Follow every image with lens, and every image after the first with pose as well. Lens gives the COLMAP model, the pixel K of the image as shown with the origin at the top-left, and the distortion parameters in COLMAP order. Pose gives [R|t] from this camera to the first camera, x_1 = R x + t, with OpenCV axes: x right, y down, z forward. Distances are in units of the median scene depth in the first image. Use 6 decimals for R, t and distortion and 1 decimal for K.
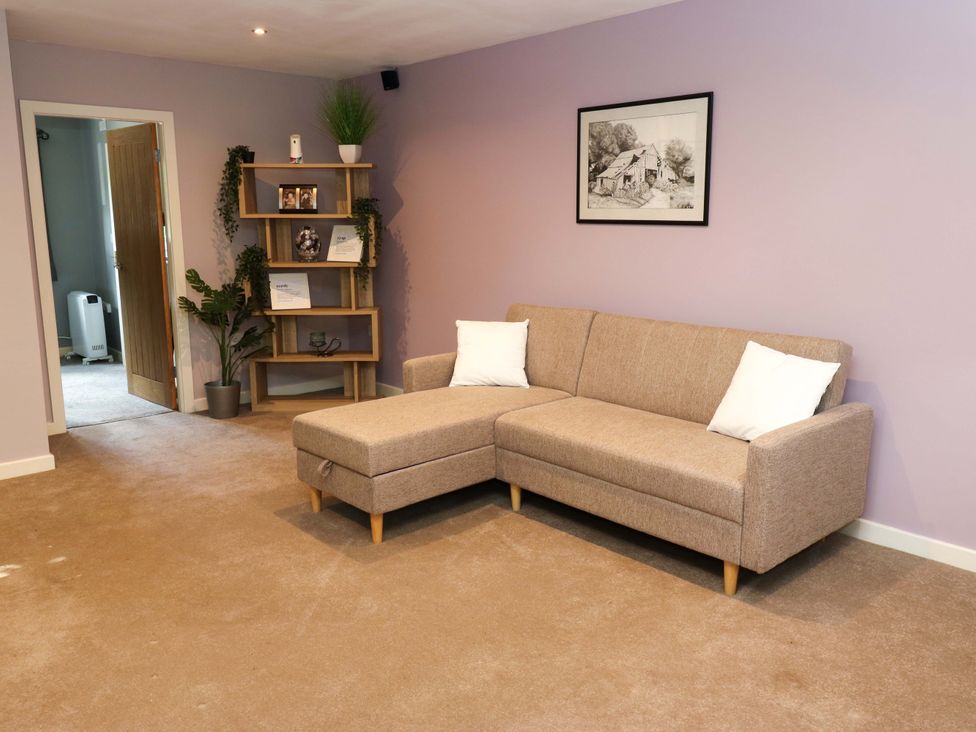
lens RADIAL K [[799.7, 0, 564.1], [0, 799.7, 349.6], [0, 0, 1]] dist [-0.009639, -0.000980]
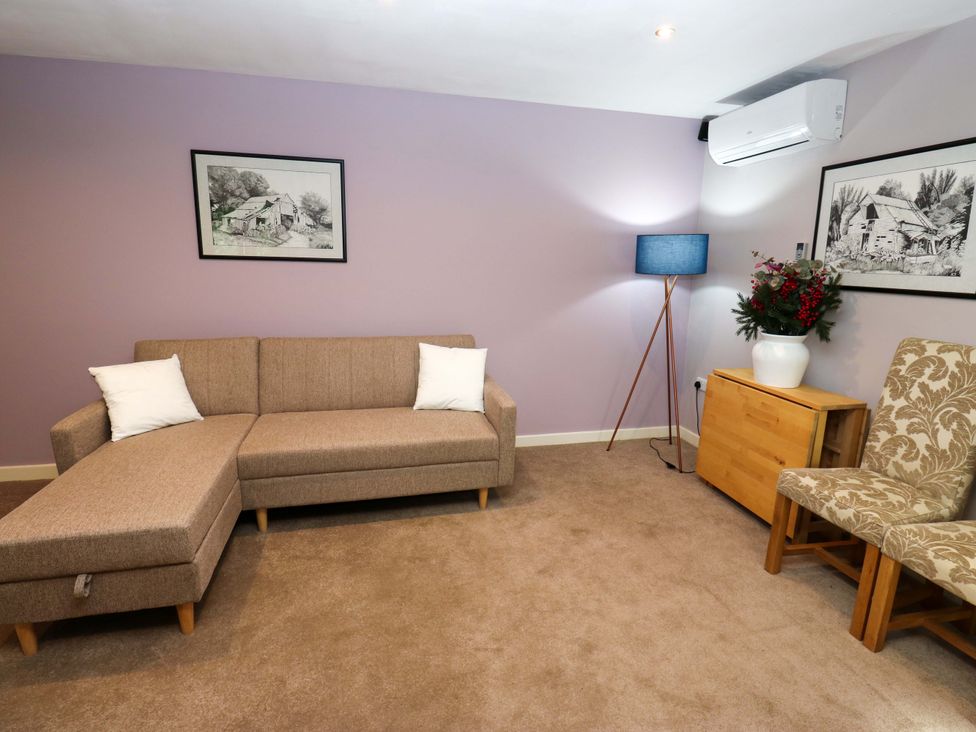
lens RADIAL K [[490.4, 0, 490.5], [0, 490.4, 354.1], [0, 0, 1]] dist [-0.022401, -0.000014]
pose [[0.499471, -0.152843, 0.852741, -0.397800], [0.119456, 0.987062, 0.106950, -0.060430], [-0.858055, 0.048446, 0.511267, 0.372698]]
